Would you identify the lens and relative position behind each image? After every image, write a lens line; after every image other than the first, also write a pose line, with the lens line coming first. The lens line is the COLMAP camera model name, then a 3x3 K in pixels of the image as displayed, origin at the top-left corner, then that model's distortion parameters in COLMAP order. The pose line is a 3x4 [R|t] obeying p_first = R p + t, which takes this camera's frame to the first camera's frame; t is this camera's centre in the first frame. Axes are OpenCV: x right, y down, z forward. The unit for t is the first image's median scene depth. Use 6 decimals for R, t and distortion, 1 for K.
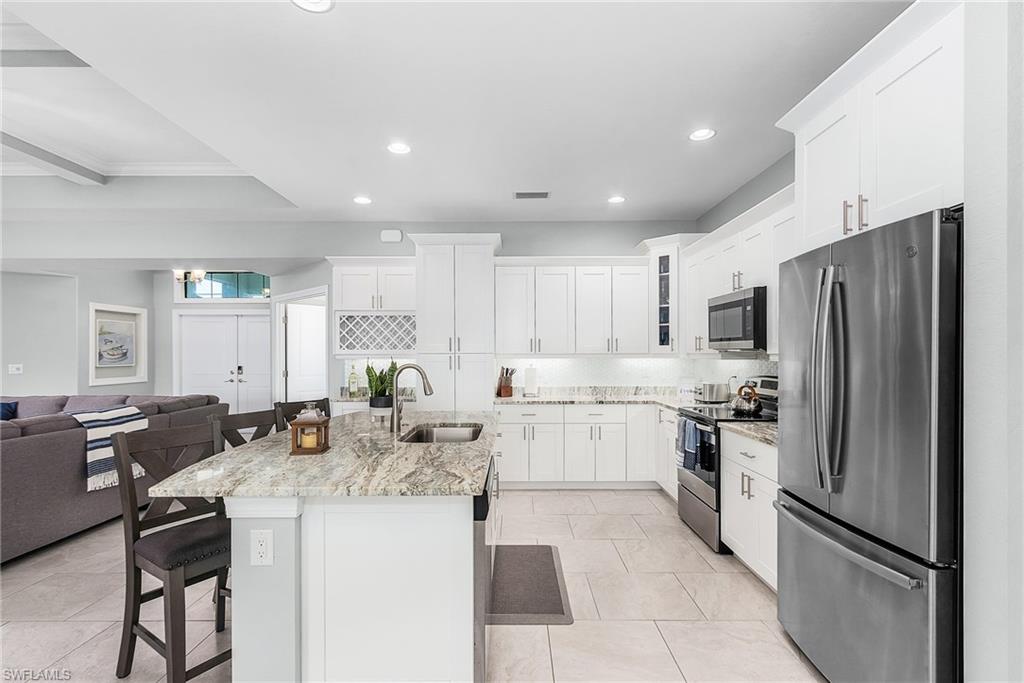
lens RADIAL K [[486.1, 0, 512.0], [0, 486.1, 341.5], [0, 0, 1]] dist [-0.003961, -0.000316]
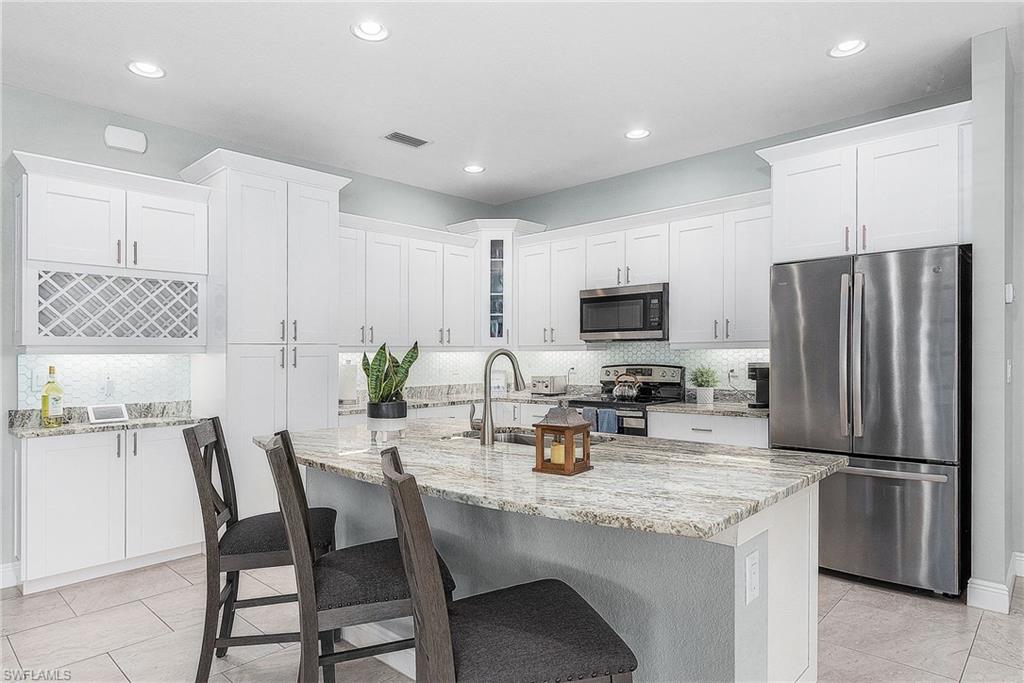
lens RADIAL K [[590.8, 0, 512.0], [0, 590.8, 341.5], [0, 0, 1]] dist [0.002887, 0.000531]
pose [[0.693468, 0.010393, 0.720413, -0.487060], [-0.008874, 0.999943, -0.005884, 0.022879], [-0.720433, -0.002312, 0.693521, 0.212776]]
